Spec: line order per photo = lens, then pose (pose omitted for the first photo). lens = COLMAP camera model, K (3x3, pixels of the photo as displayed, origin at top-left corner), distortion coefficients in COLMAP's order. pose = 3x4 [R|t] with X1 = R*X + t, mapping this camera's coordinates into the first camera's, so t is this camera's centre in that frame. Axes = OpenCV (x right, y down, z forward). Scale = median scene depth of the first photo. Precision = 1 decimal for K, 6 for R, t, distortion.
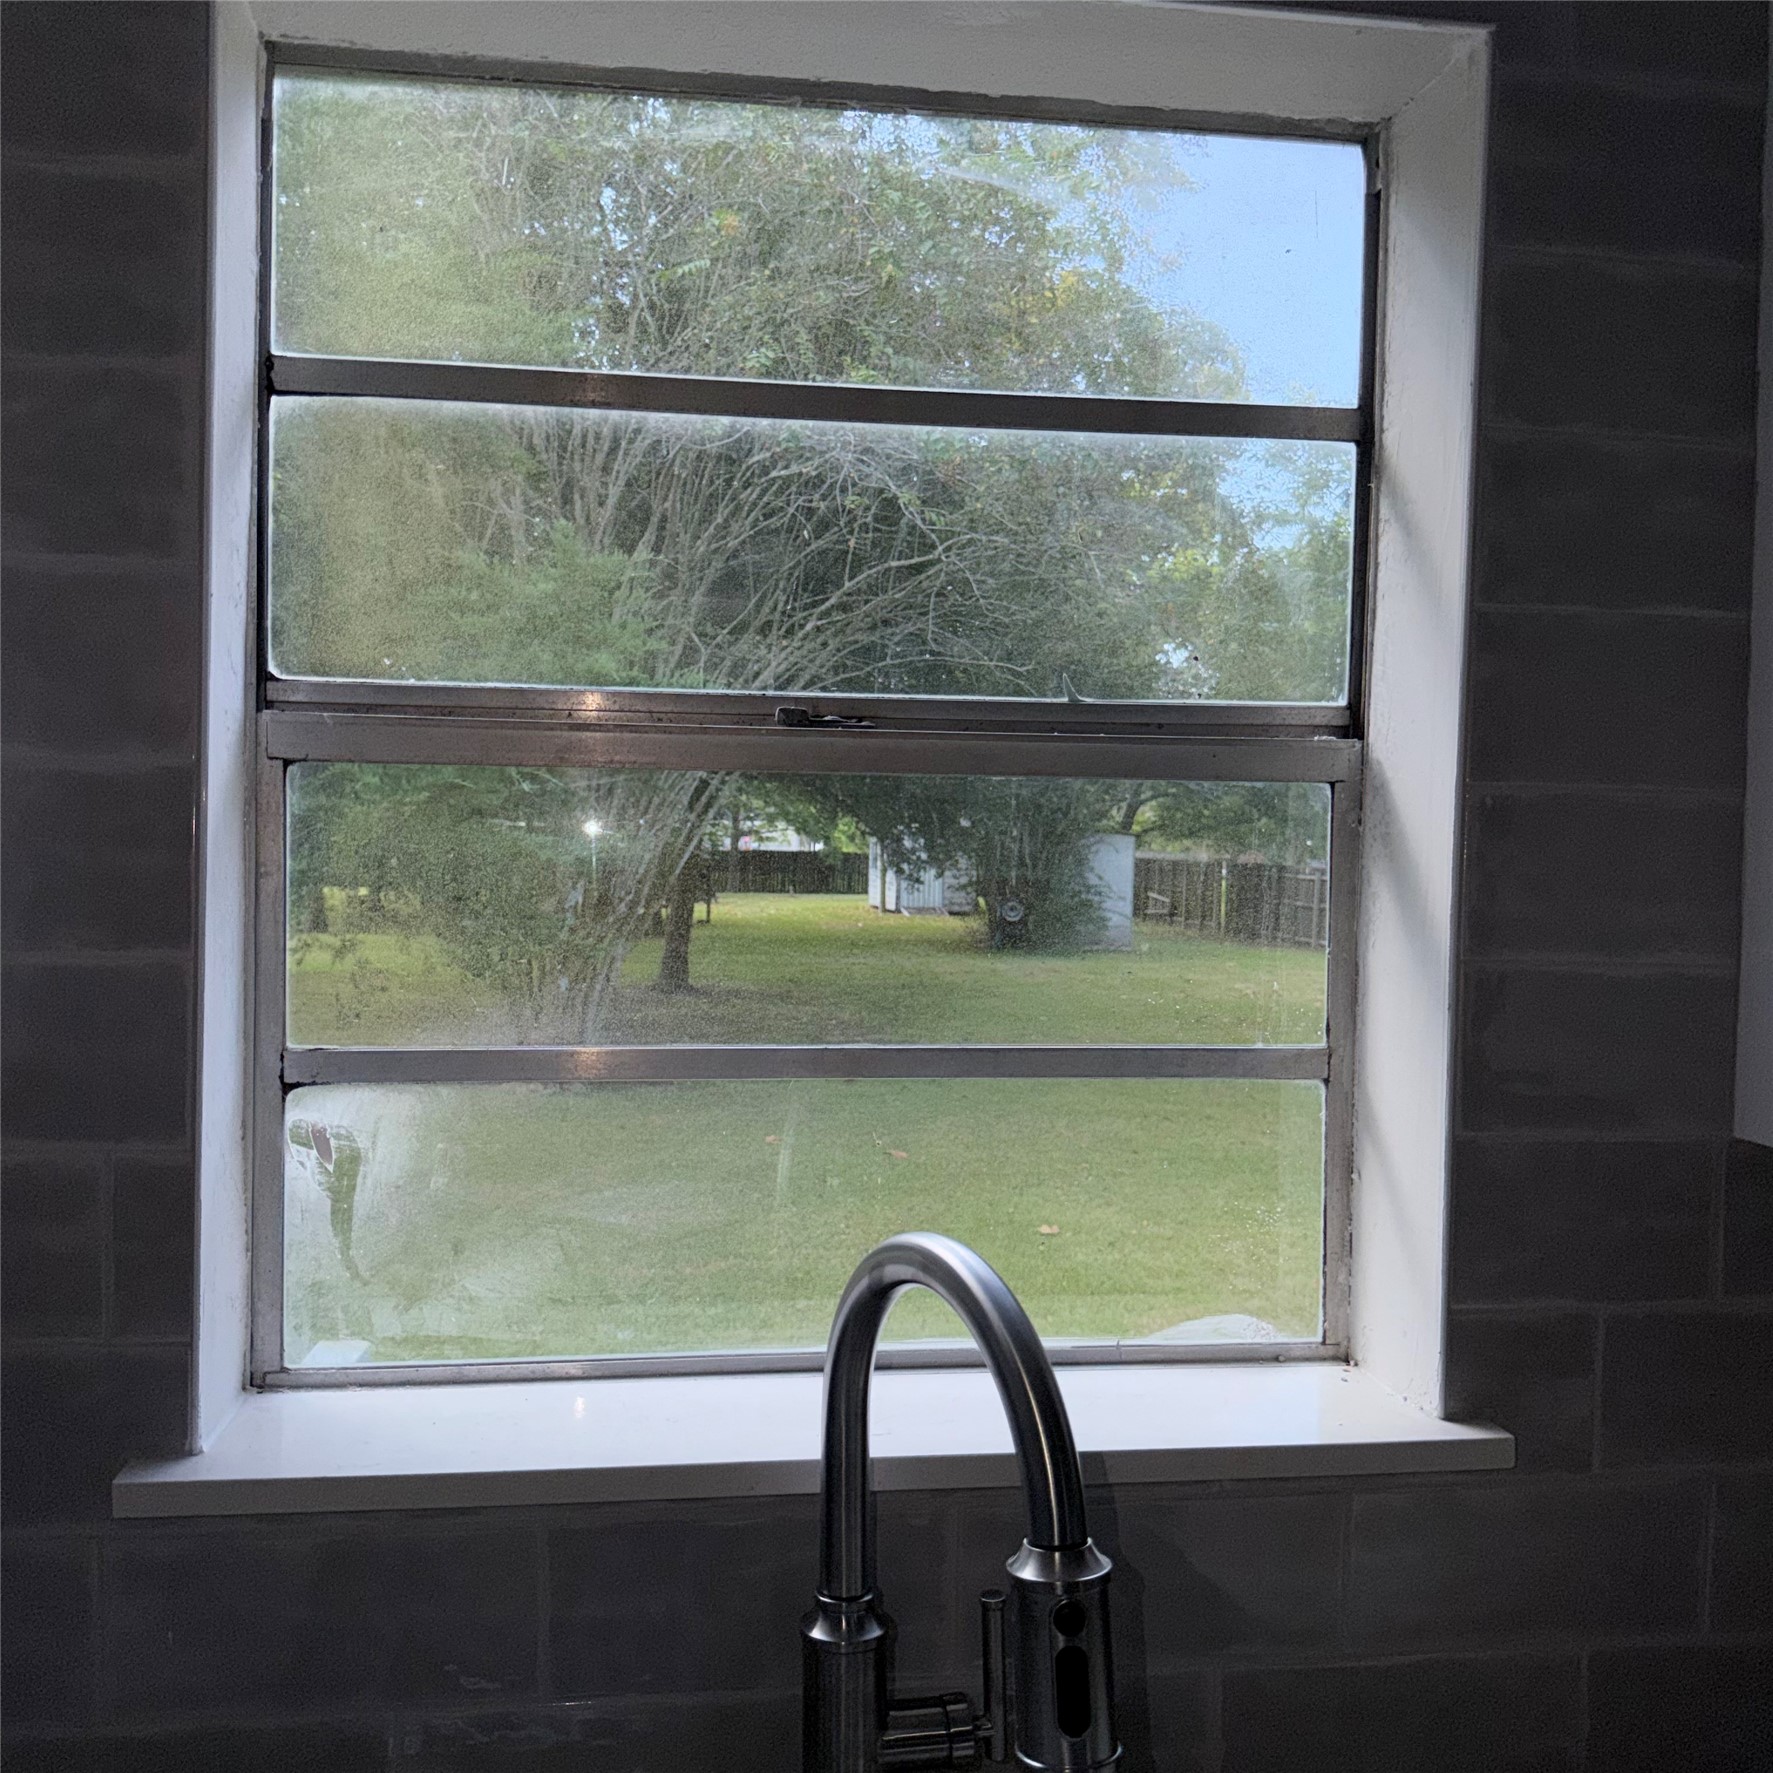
lens RADIAL K [[1669.9, 0, 886.5], [0, 1669.9, 886.5], [0, 0, 1]] dist [0.216973, -0.473674]
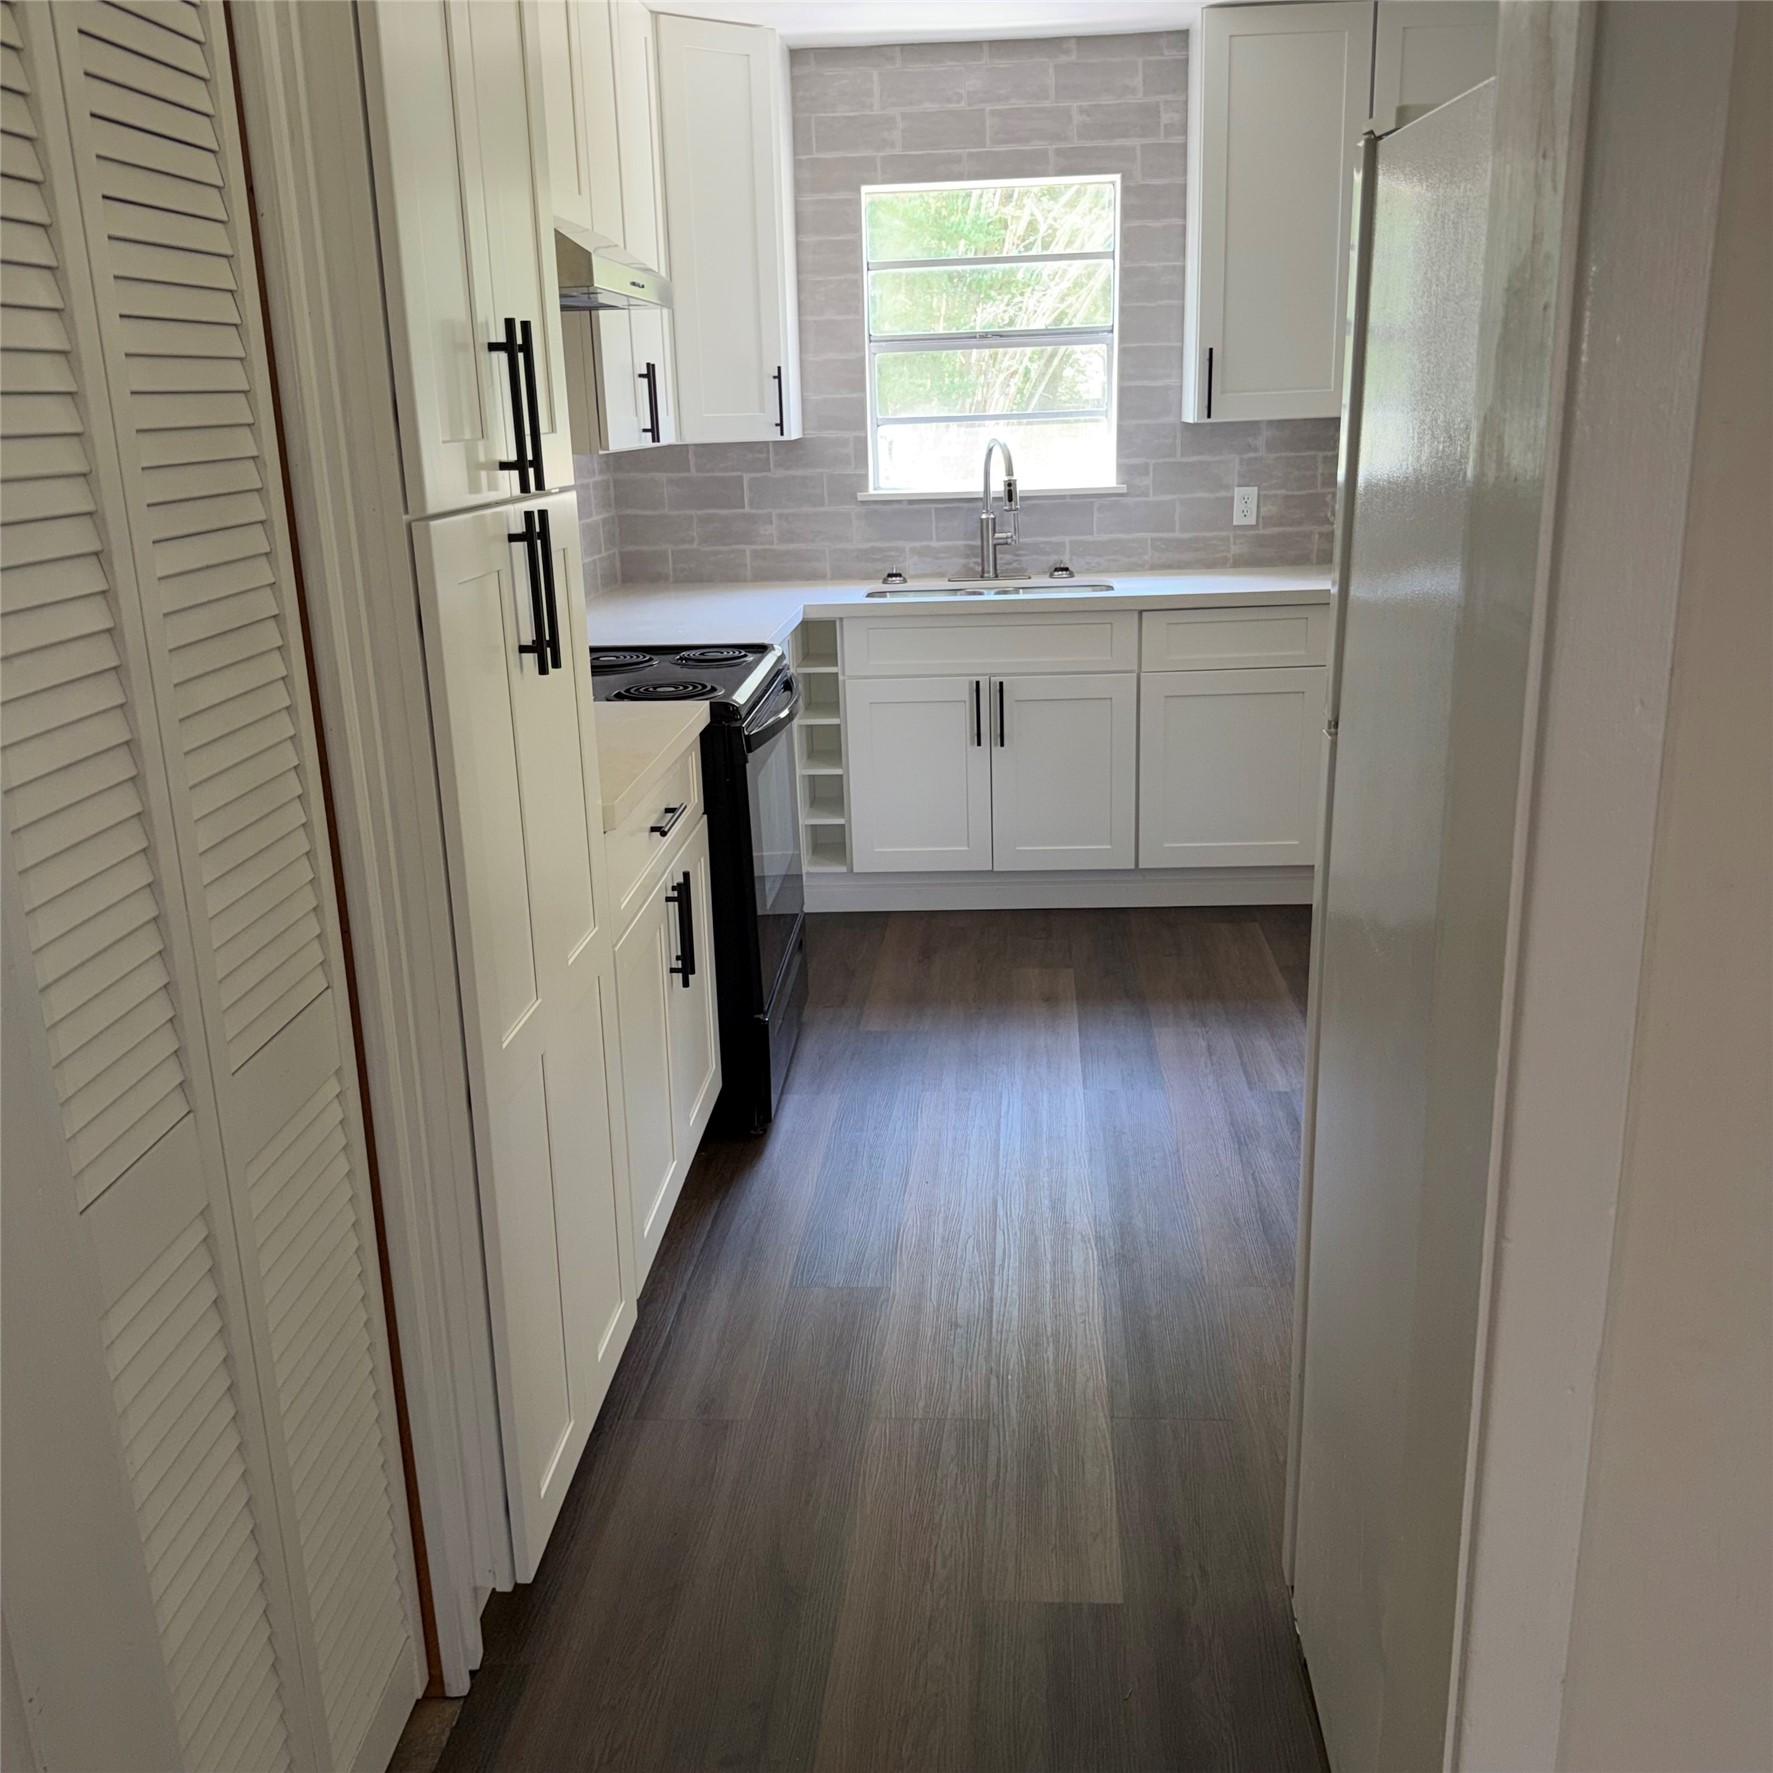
lens RADIAL K [[1669.9, 0, 886.5], [0, 1669.9, 886.5], [0, 0, 1]] dist [0.216973, -0.473674]
pose [[0.970478, 0.023335, -0.240057, 0.857422], [0.042492, 0.963199, 0.265408, 0.105484], [0.237416, -0.267773, 0.933772, -3.851074]]
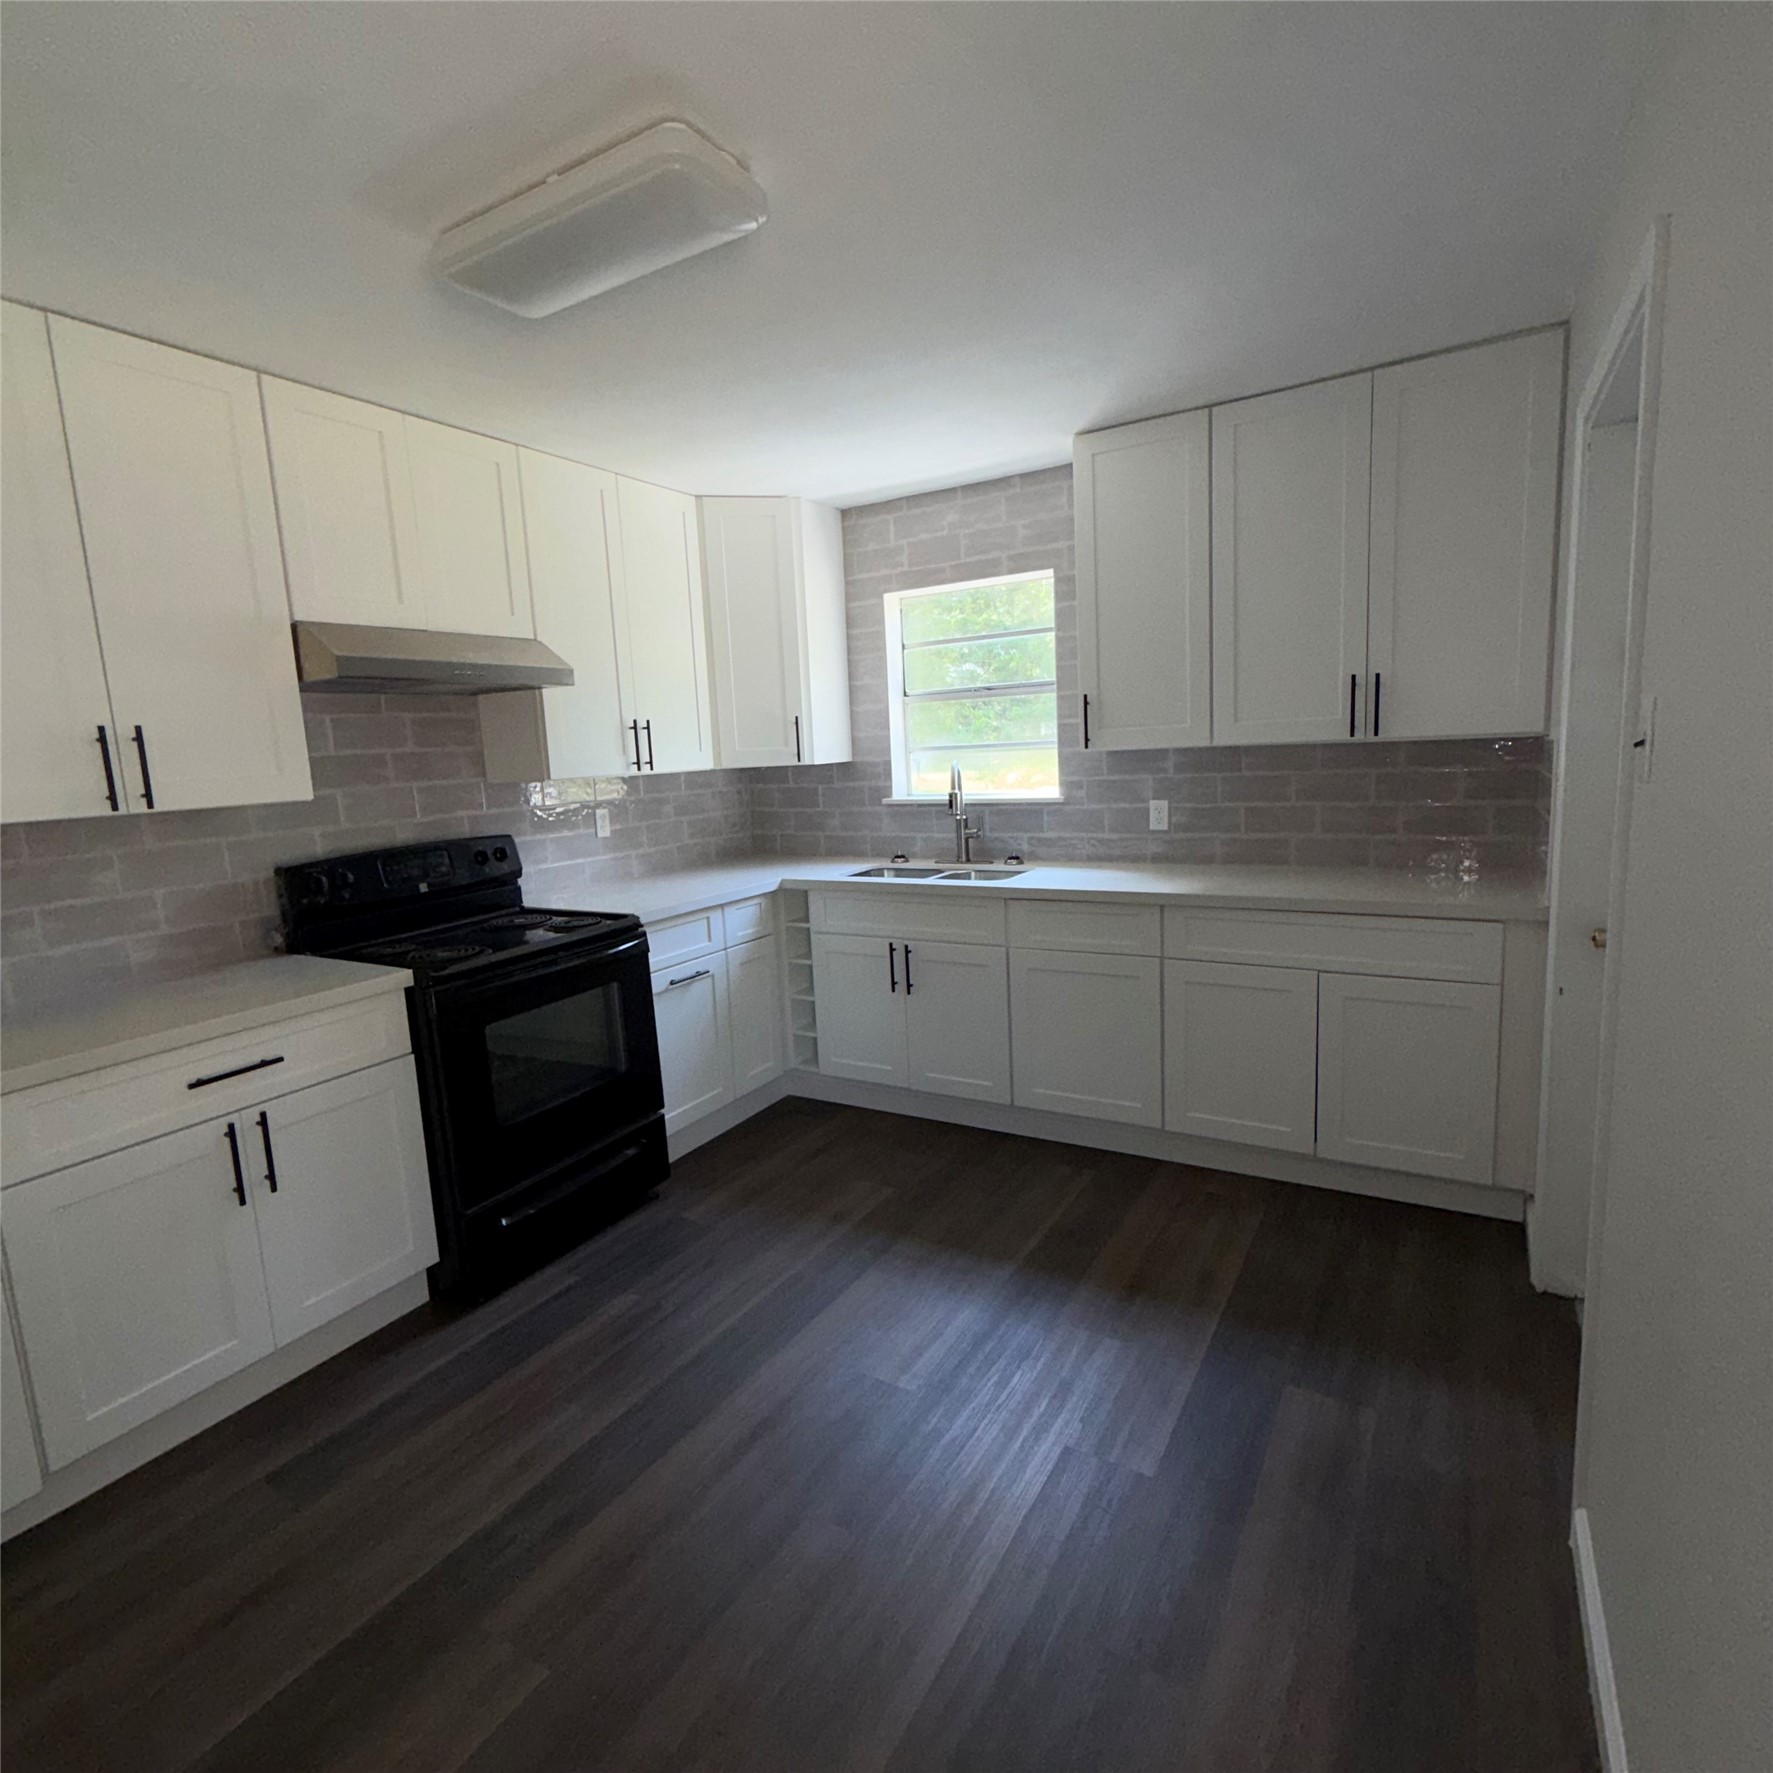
lens RADIAL K [[952.5, 0, 886.5], [0, 952.5, 886.5], [0, 0, 1]] dist [0.000457, -0.000027]
pose [[0.751698, 0.047970, -0.657760, 2.110733], [0.057448, 0.988798, 0.137764, 0.120238], [0.657000, -0.141344, 0.740522, -1.994139]]
